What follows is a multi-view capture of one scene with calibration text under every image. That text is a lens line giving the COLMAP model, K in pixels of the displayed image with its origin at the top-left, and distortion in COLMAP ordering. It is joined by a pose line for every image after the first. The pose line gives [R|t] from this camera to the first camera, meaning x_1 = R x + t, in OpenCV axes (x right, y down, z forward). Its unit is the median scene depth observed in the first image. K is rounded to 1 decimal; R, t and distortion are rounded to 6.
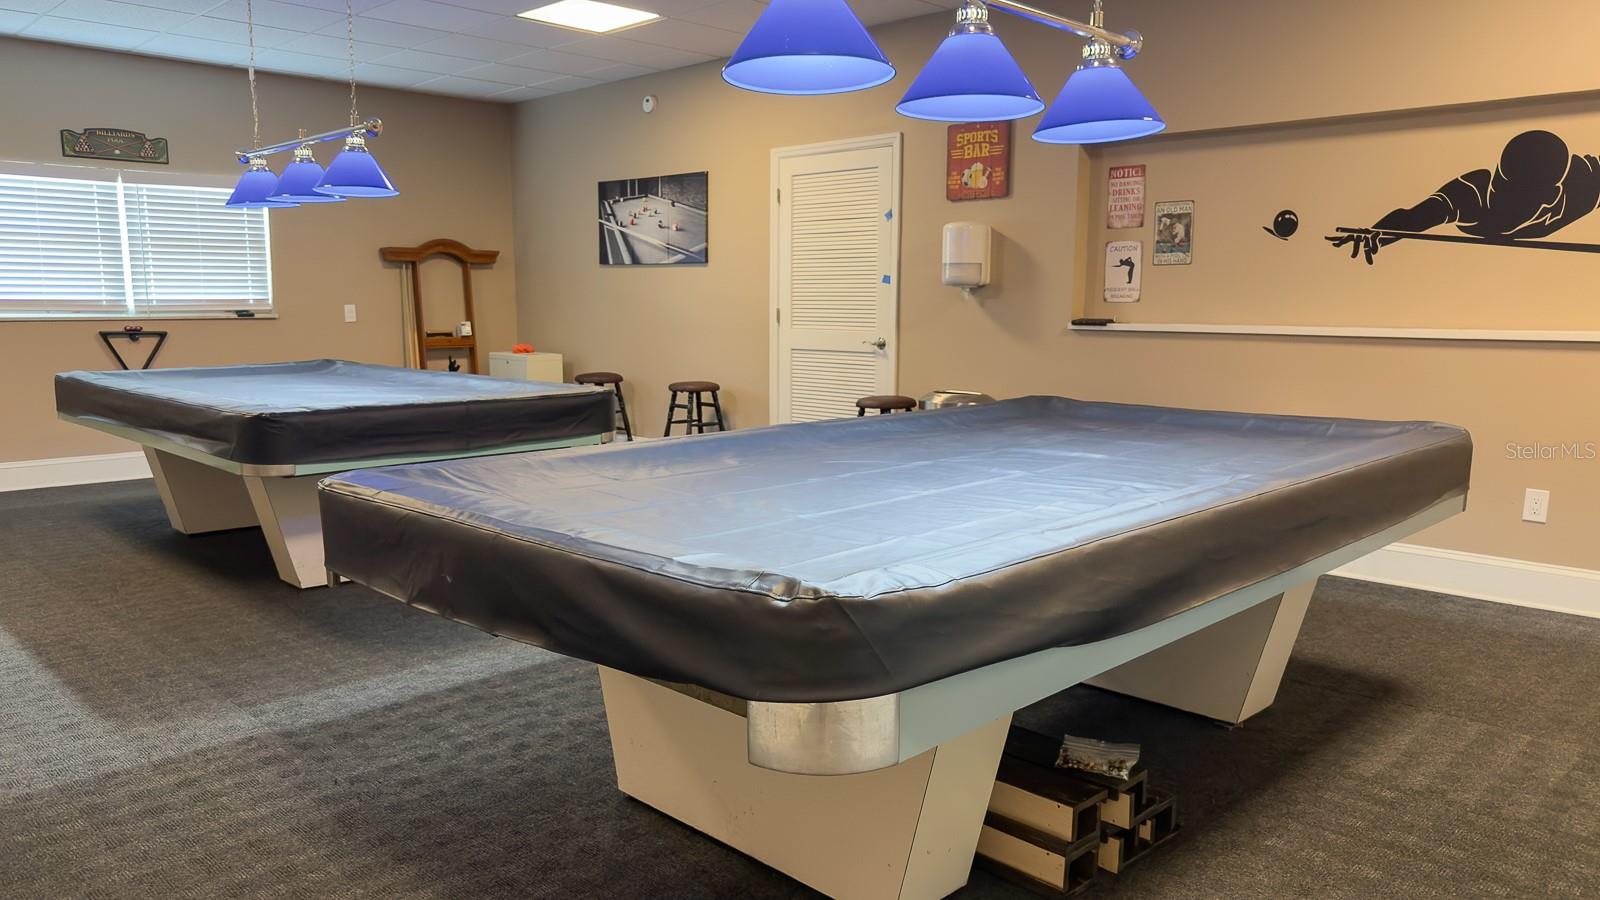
lens RADIAL K [[1133.8, 0, 800.0], [0, 1133.8, 450.0], [0, 0, 1]] dist [0.034040, -0.082281]
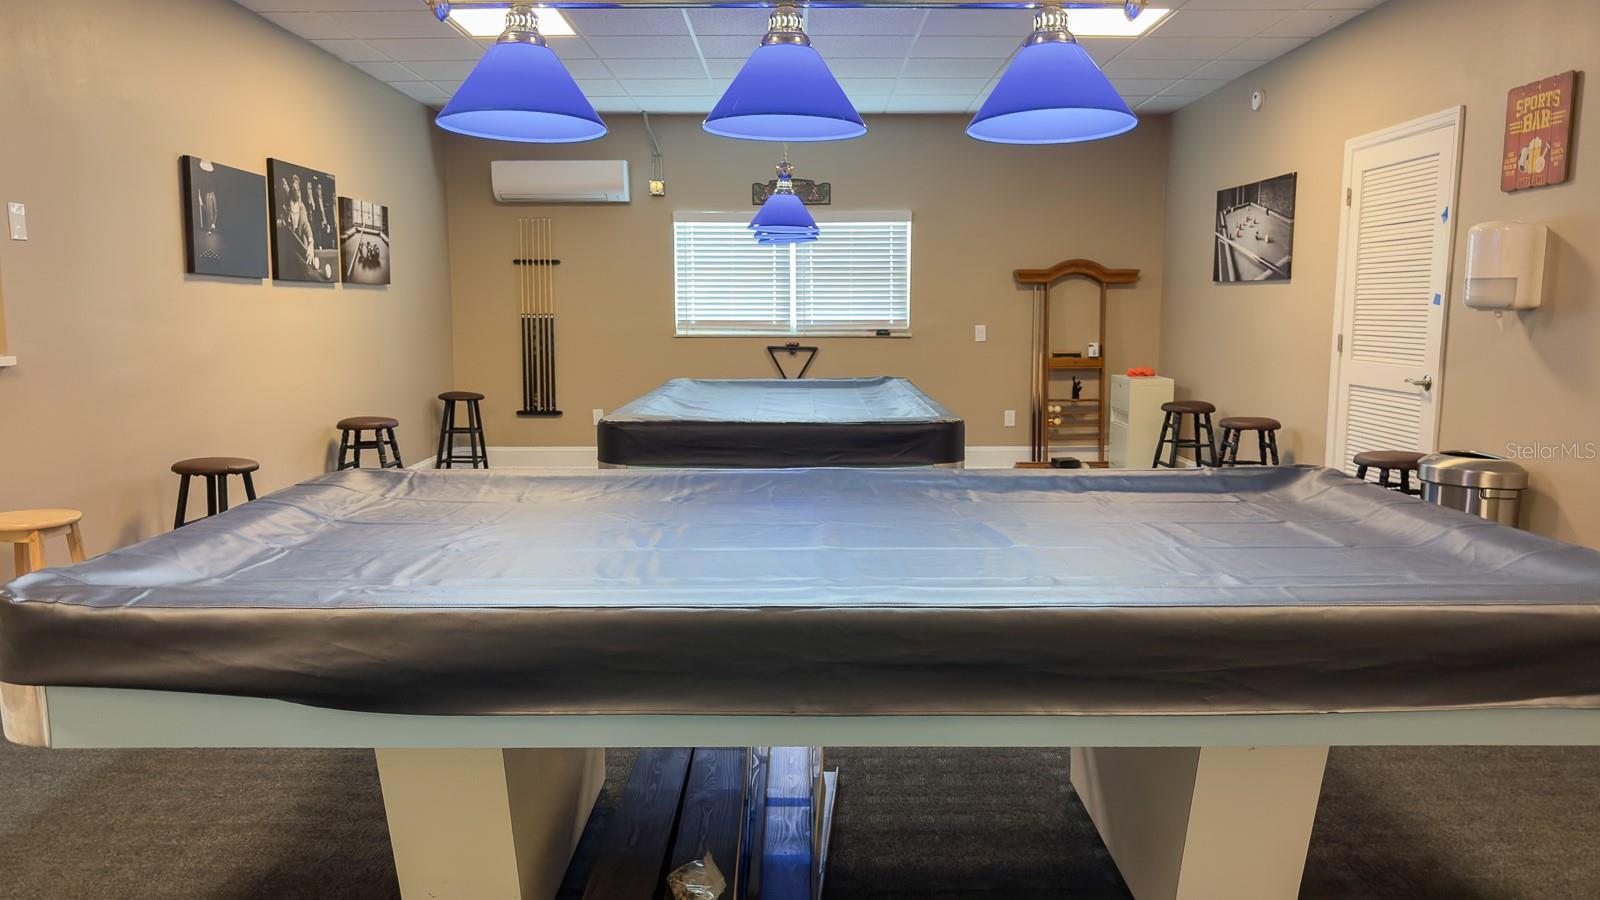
lens RADIAL K [[1167.9, 0, 800.0], [0, 1167.9, 450.0], [0, 0, 1]] dist [-0.009352, 0.000070]
pose [[0.707815, 0.081944, -0.701629, 0.290971], [-0.091083, 0.995545, 0.024385, -0.026590], [0.700501, 0.046647, 0.712125, 0.133053]]
